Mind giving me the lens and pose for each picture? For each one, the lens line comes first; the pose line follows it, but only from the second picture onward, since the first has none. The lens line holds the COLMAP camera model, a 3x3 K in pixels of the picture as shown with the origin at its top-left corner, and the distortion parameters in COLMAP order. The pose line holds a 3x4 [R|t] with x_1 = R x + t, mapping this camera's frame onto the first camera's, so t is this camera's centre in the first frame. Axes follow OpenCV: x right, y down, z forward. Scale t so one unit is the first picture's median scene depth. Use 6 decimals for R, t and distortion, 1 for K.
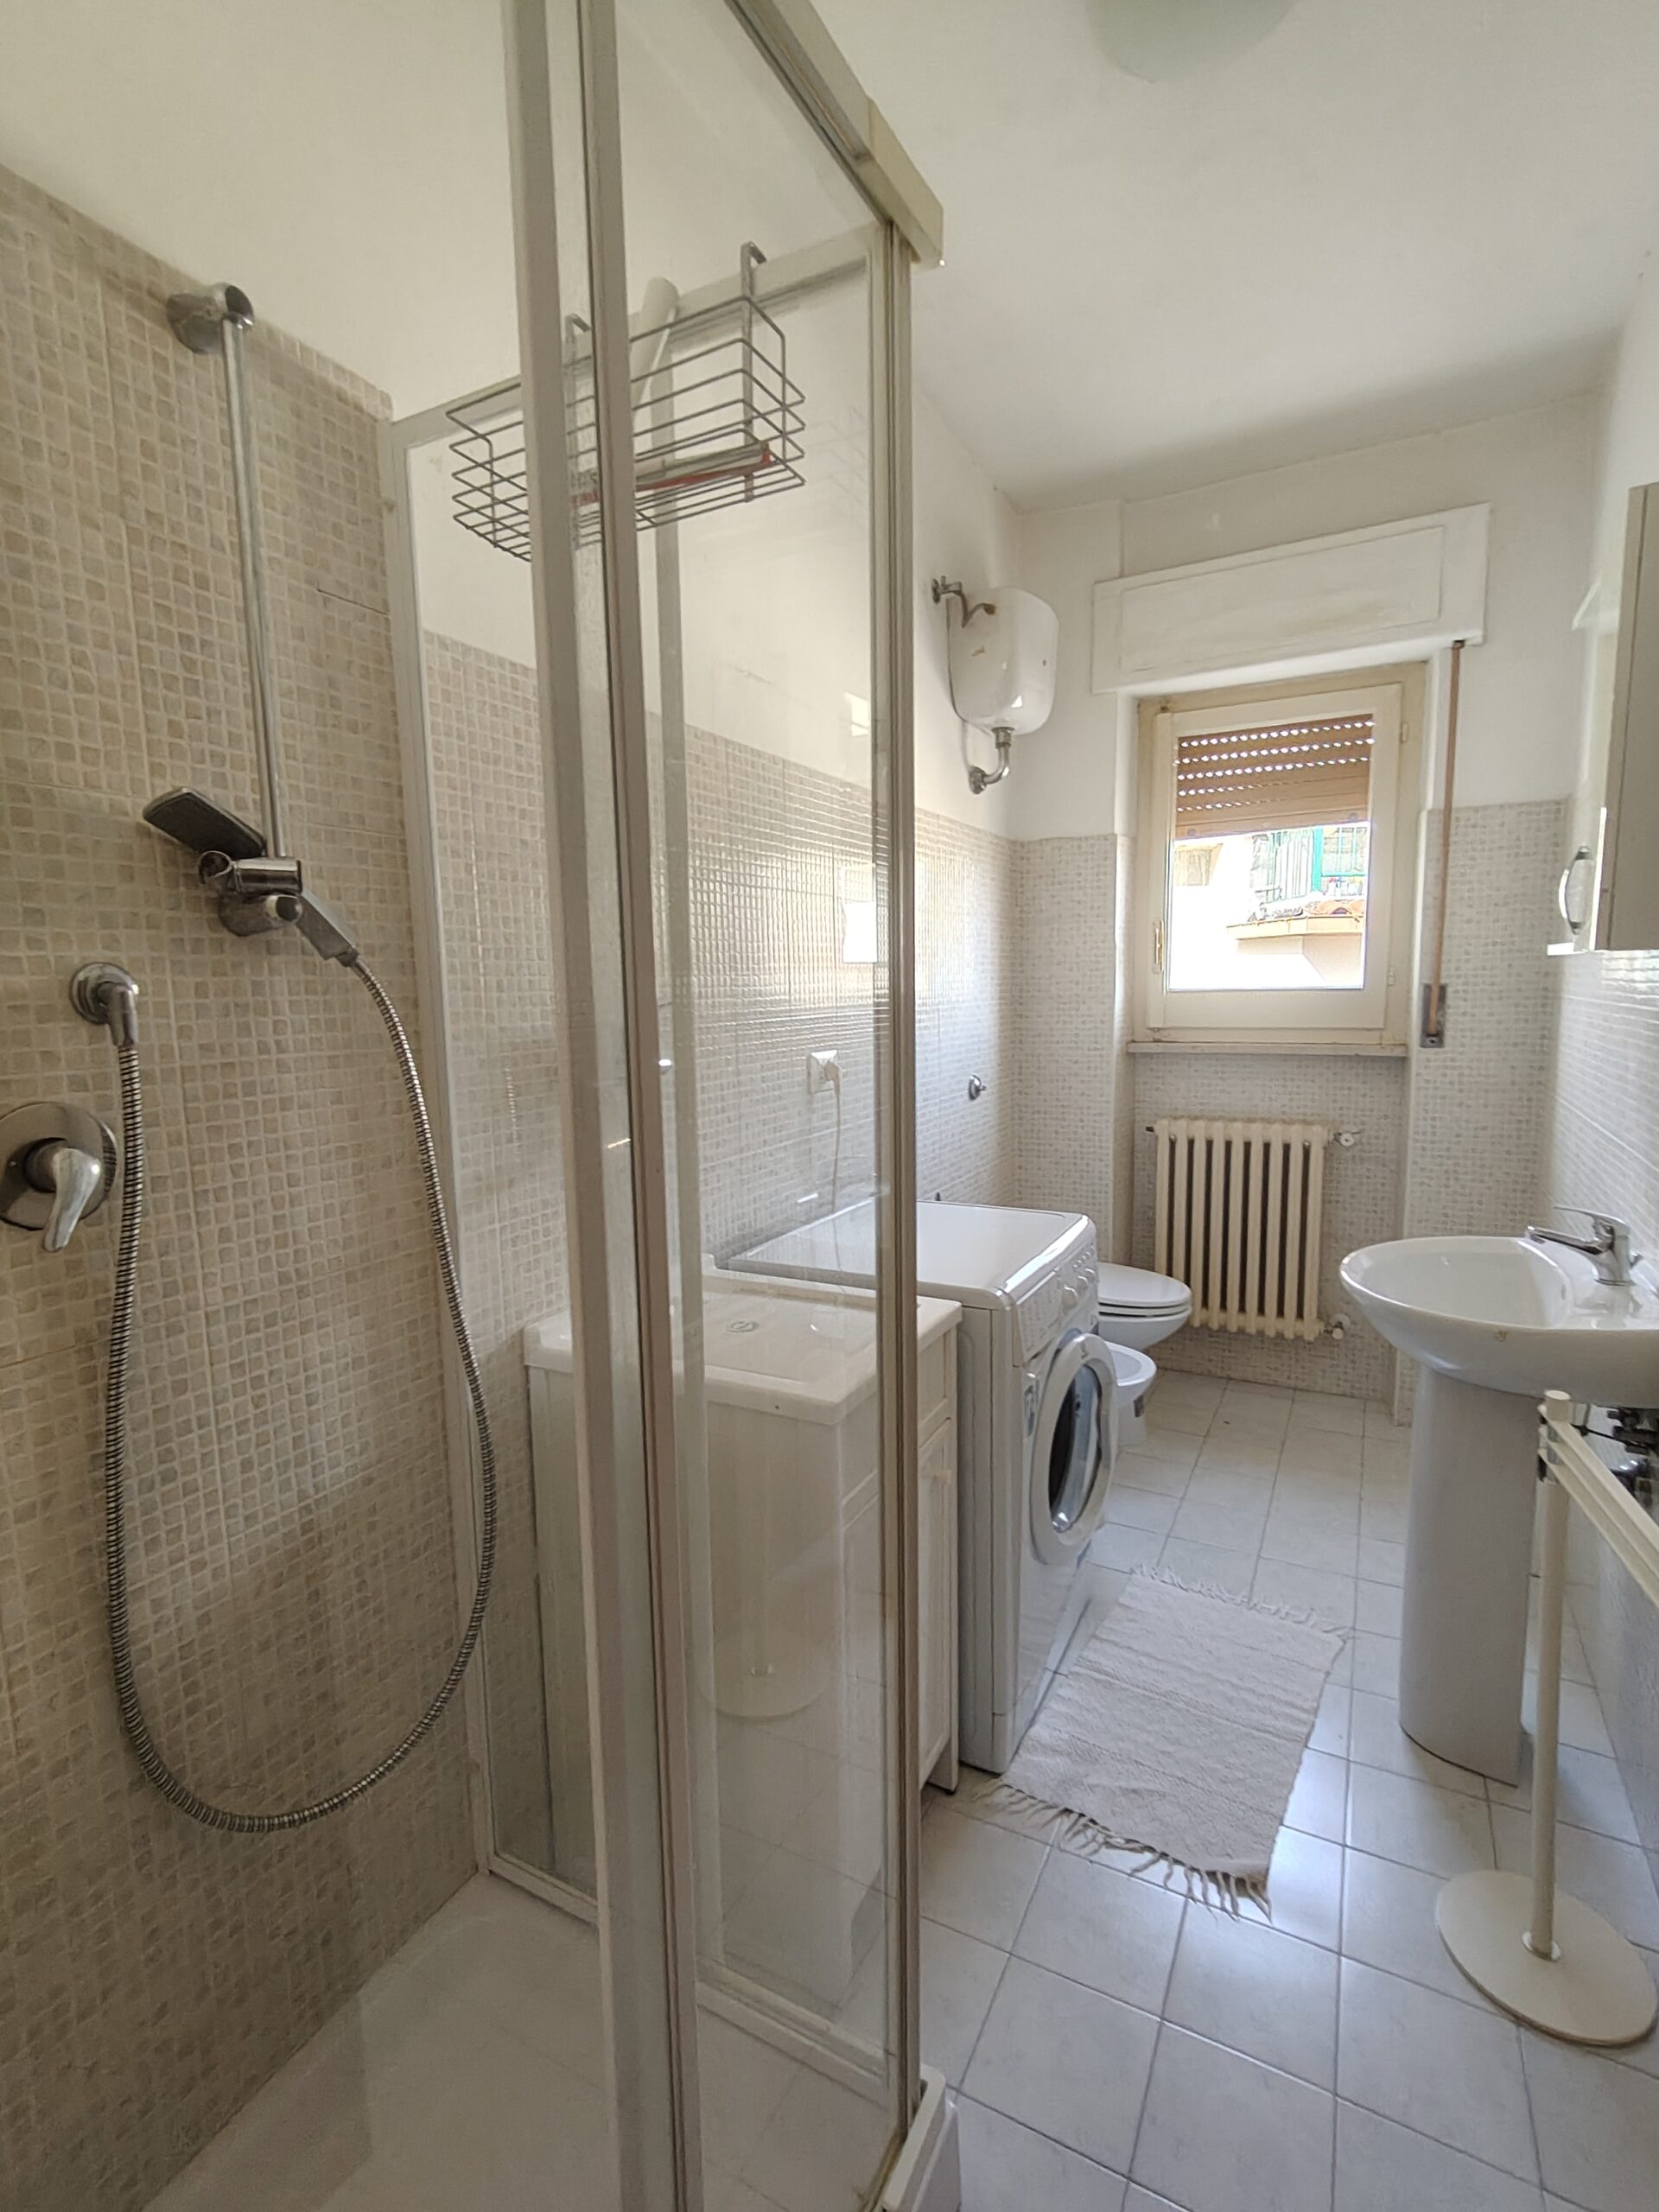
lens RADIAL K [[1038.3, 0, 842.3], [0, 1038.3, 1101.6], [0, 0, 1]] dist [0.001108, 0.001870]
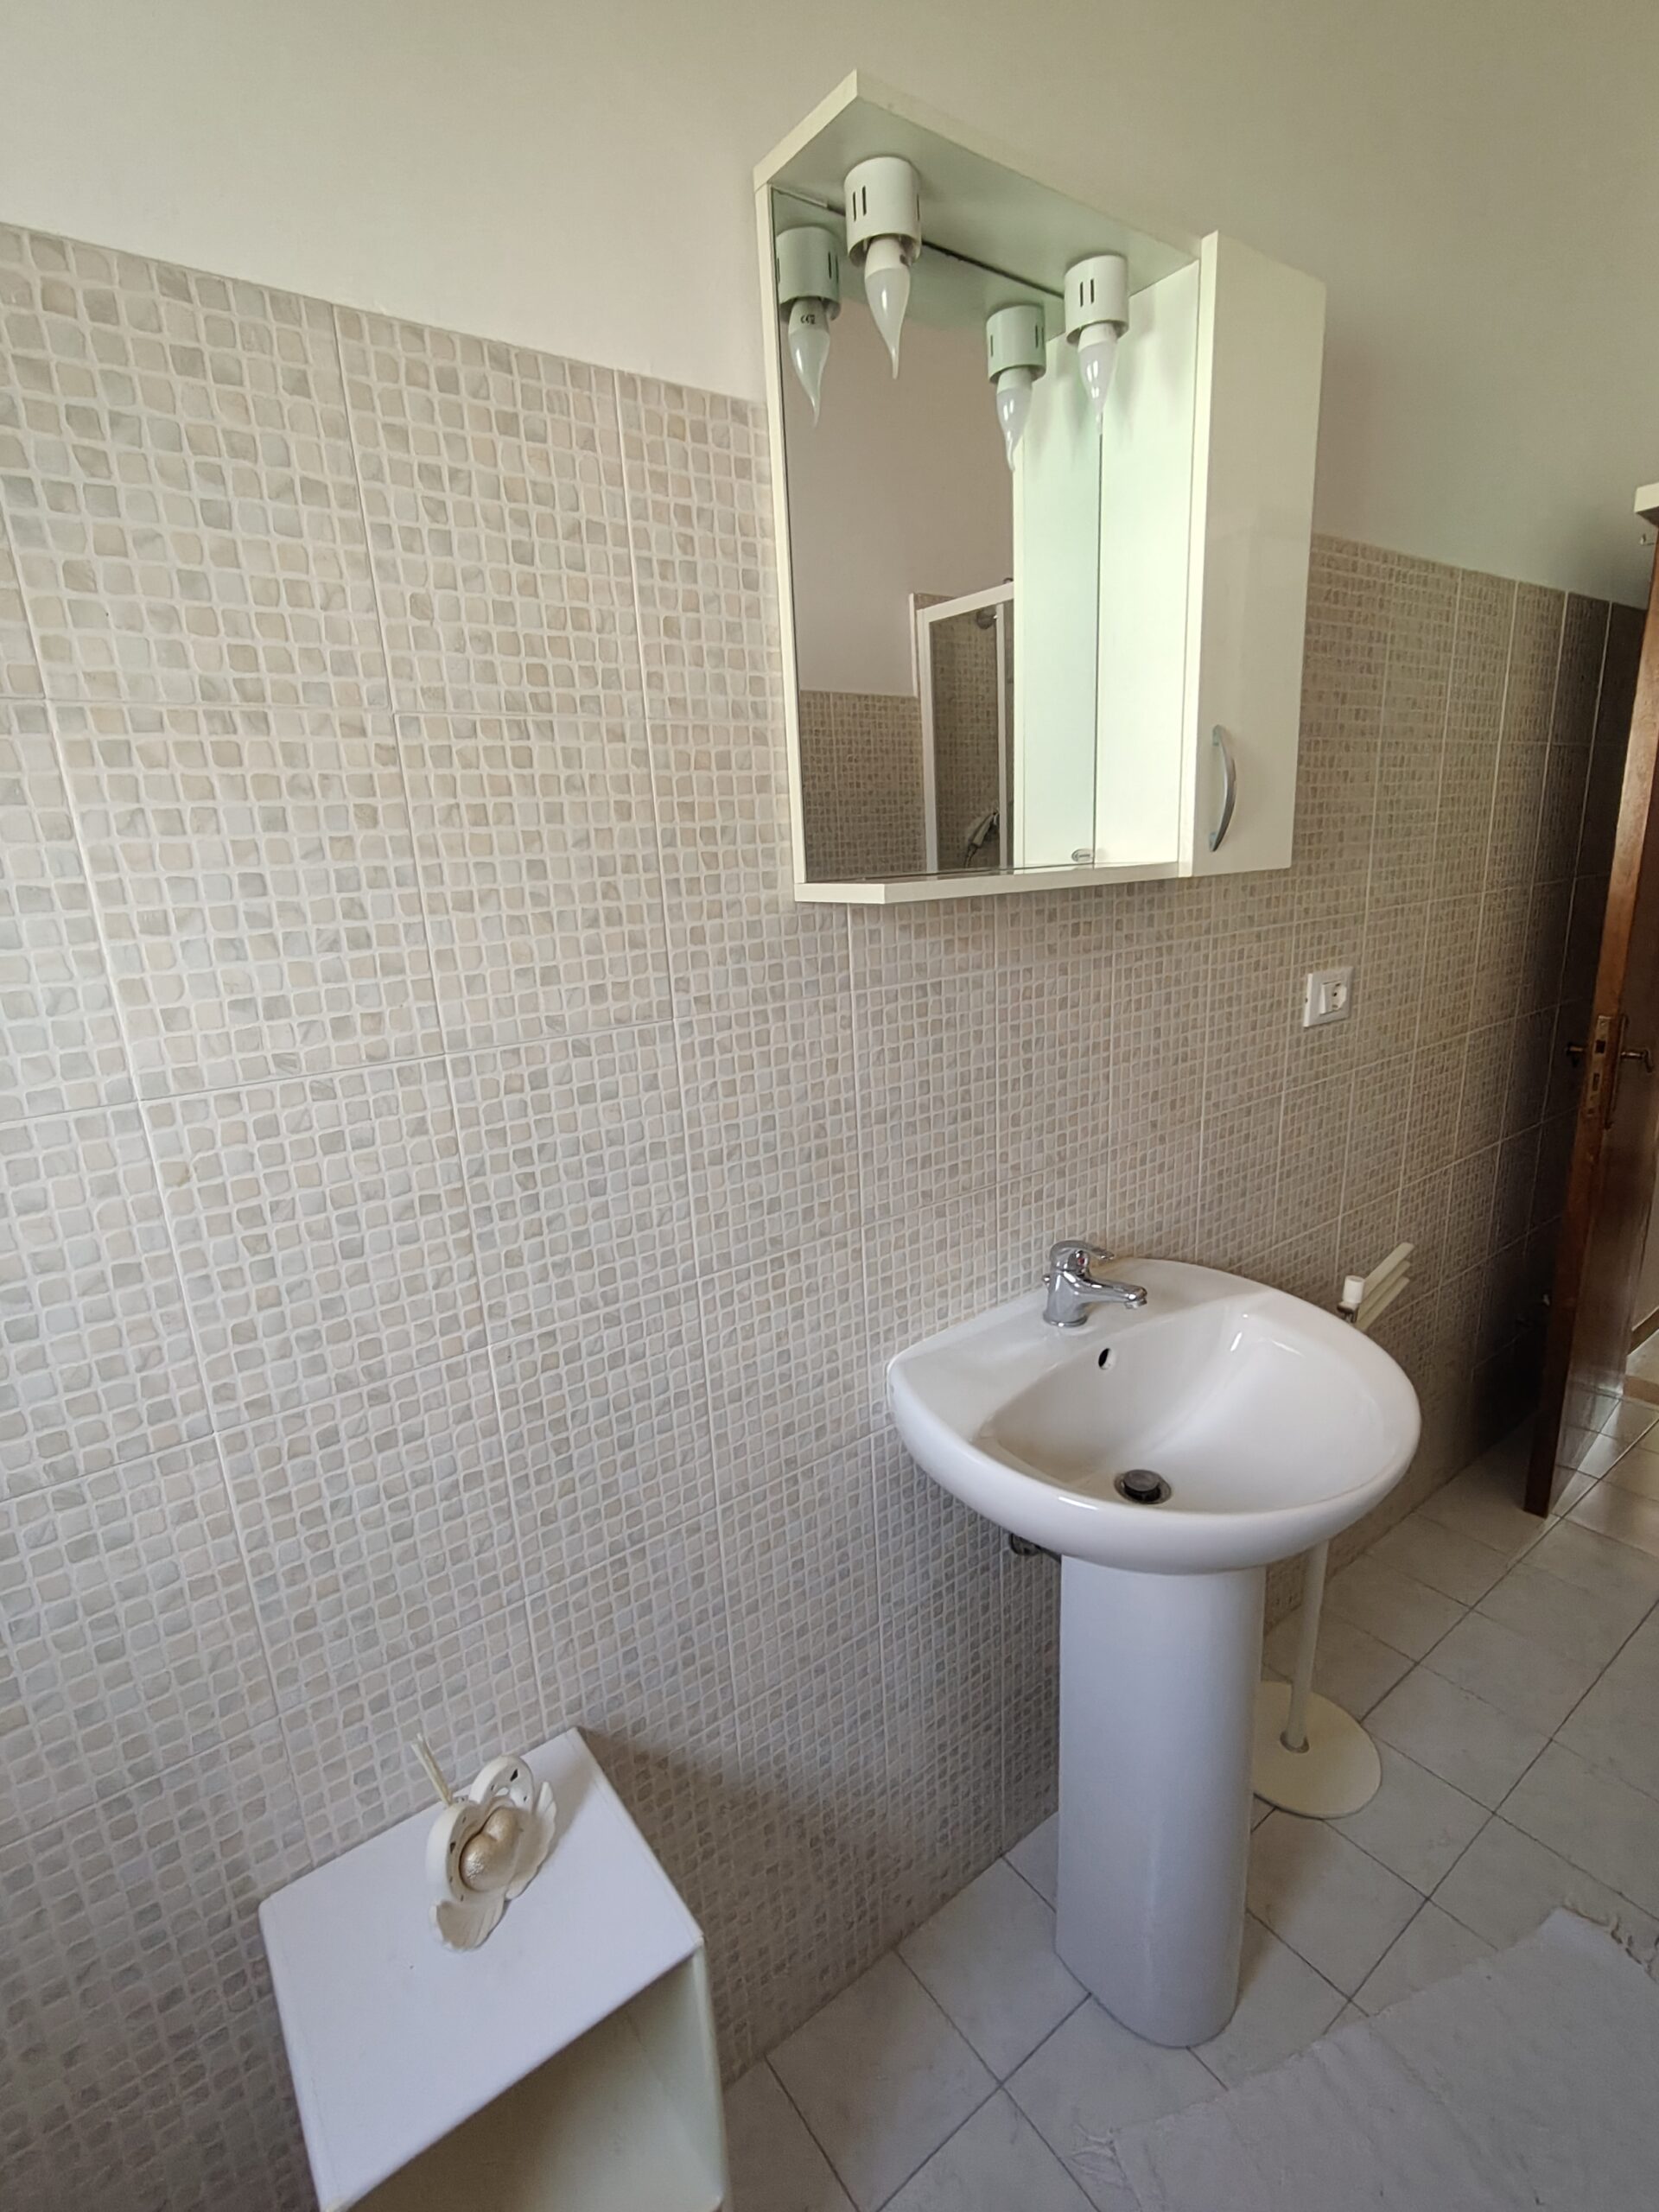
lens RADIAL K [[1038.3, 0, 830.3], [0, 1038.3, 1120.4], [0, 0, 1]] dist [0.001108, 0.001870]
pose [[0.895576, 0.089051, -0.435905, -0.023624], [-0.019196, 0.986586, 0.162111, -0.113677], [0.444493, -0.136816, 0.885272, 0.391975]]
